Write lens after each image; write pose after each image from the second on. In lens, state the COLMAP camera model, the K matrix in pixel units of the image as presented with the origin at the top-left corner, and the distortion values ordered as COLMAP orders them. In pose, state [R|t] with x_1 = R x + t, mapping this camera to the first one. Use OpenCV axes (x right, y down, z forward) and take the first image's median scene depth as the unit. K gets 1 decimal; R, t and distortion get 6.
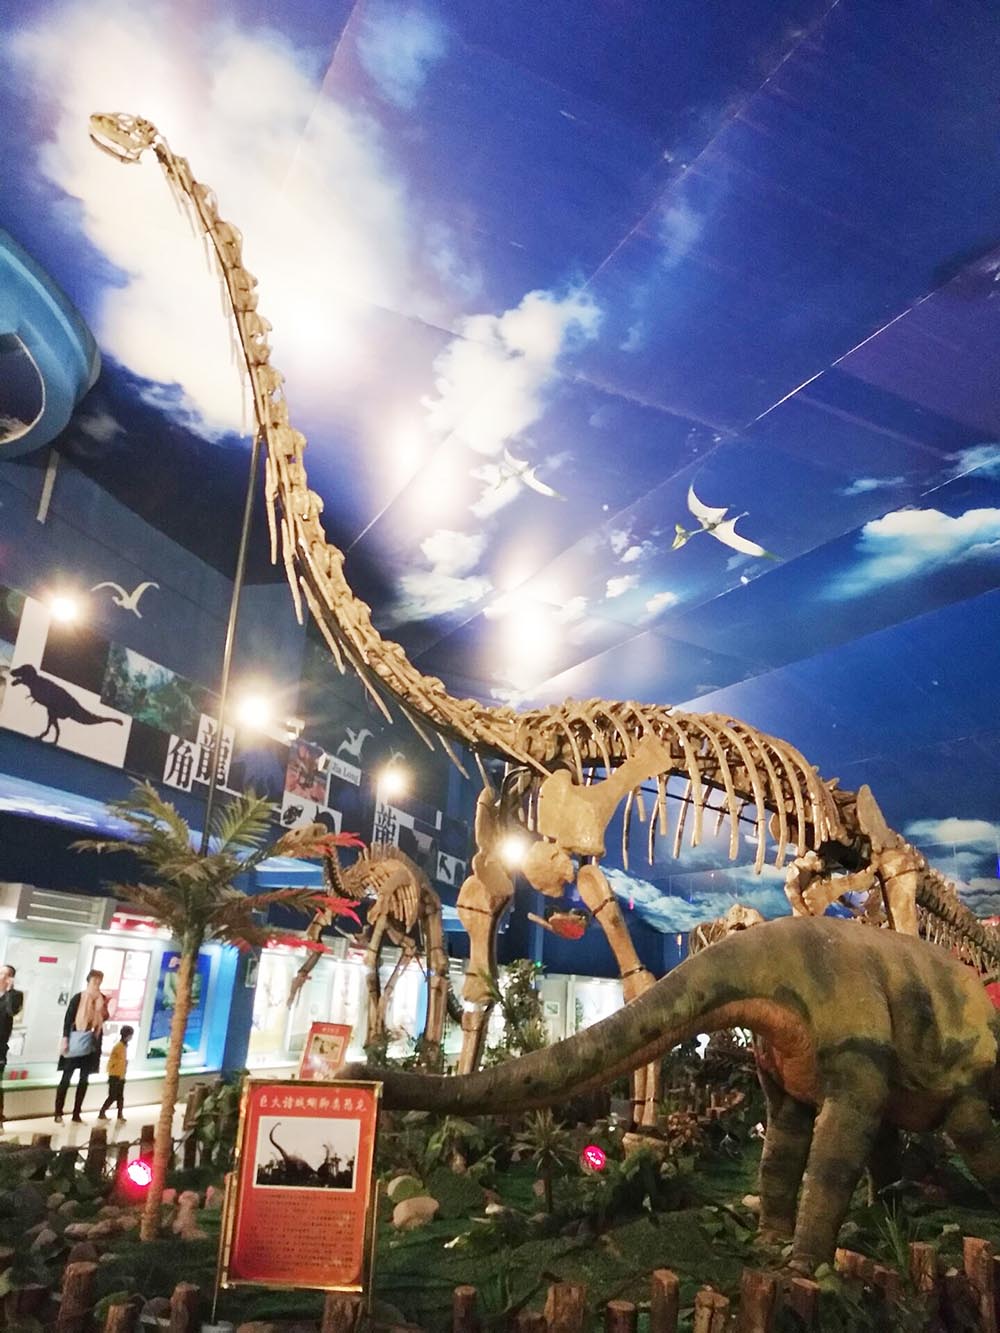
lens RADIAL K [[1027.7, 0, 500.8], [0, 1027.7, 668.6], [0, 0, 1]] dist [0.042653, 0.003774]
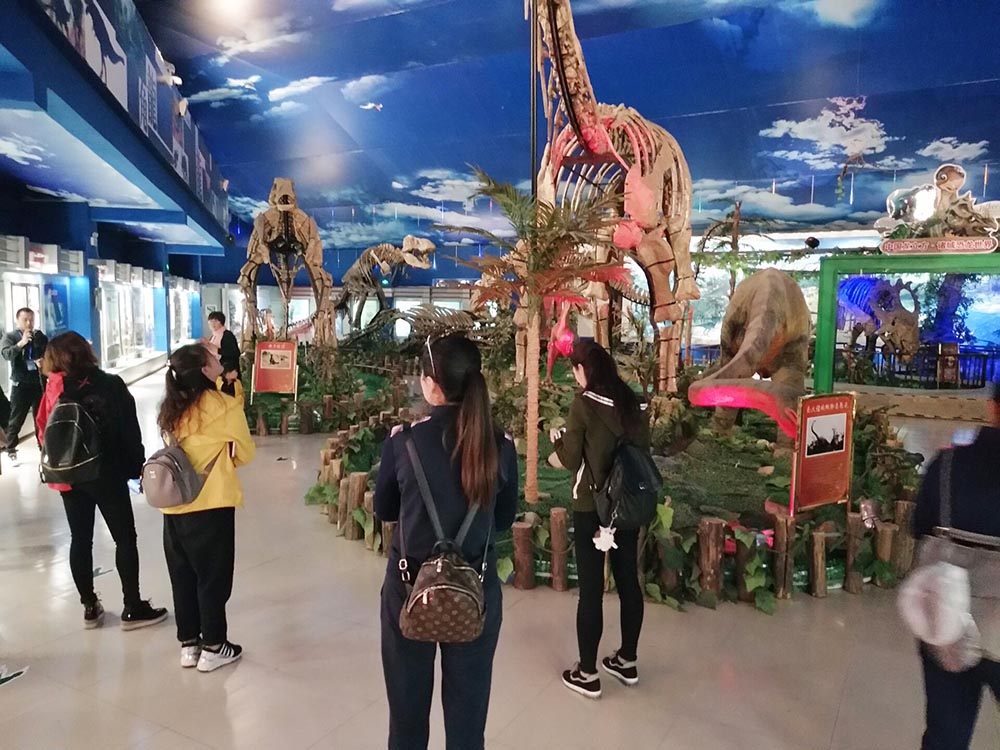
lens RADIAL K [[771.0, 0, 500.7], [0, 771.0, 378.2], [0, 0, 1]] dist [0.042653, 0.003774]
pose [[0.818888, -0.100226, 0.565135, -0.556524], [-0.144562, 0.916875, 0.372079, 0.000252], [-0.555450, -0.386388, 0.736329, 0.178089]]
